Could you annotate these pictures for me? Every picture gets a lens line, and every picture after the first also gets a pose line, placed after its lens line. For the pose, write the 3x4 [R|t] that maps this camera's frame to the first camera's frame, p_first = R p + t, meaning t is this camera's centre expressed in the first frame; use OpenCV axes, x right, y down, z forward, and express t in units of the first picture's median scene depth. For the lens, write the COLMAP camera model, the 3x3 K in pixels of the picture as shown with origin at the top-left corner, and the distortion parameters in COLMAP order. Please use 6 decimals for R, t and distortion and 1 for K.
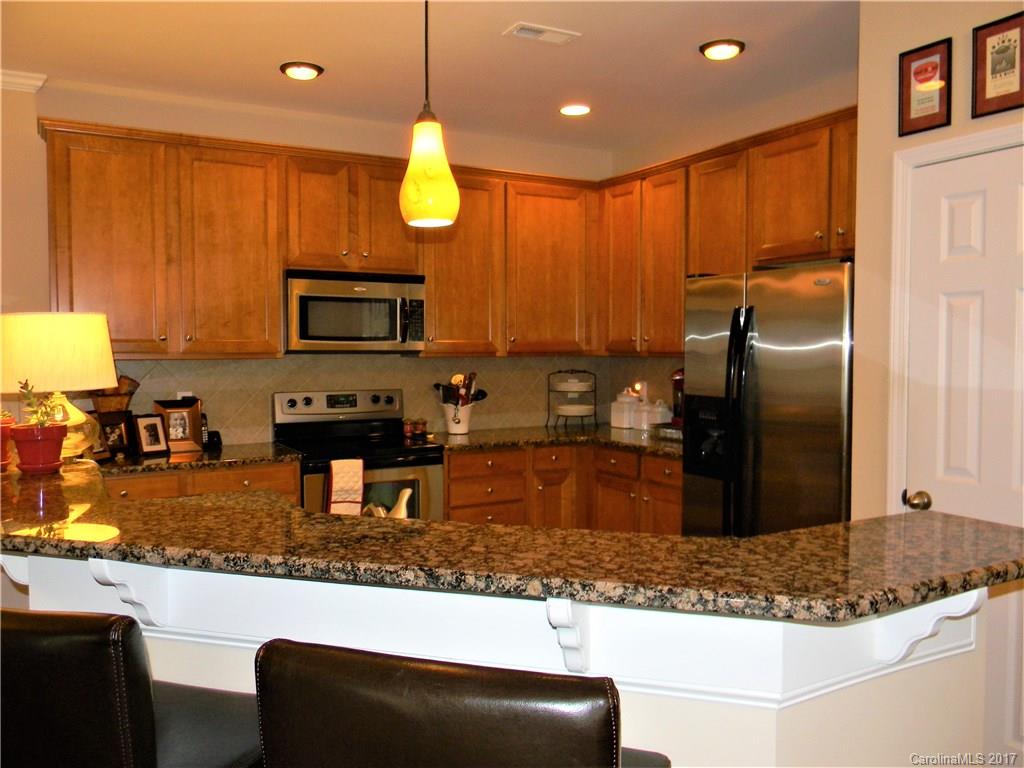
lens RADIAL K [[835.0, 0, 512.0], [0, 835.0, 384.0], [0, 0, 1]] dist [-0.003881, -0.008592]
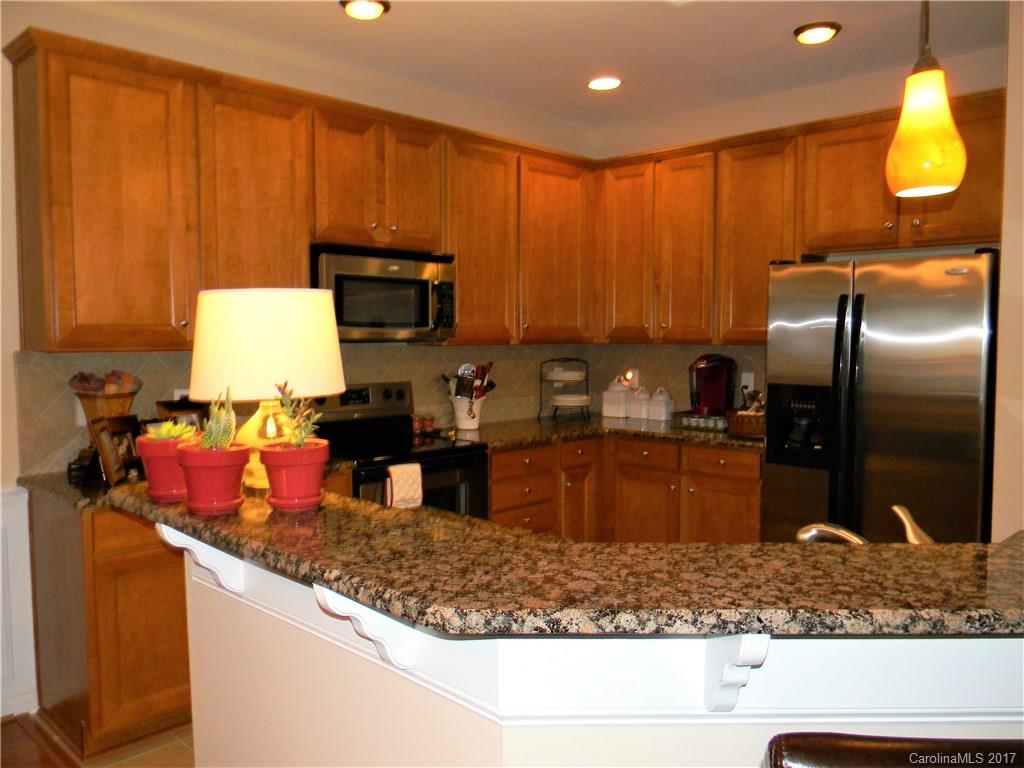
lens RADIAL K [[834.8, 0, 515.6], [0, 834.8, 370.6], [0, 0, 1]] dist [0.002968, -0.006118]
pose [[0.957167, -0.012390, 0.289272, -0.306328], [0.011998, 0.999923, 0.003126, -0.007548], [-0.289289, 0.000479, 0.957242, 0.125947]]
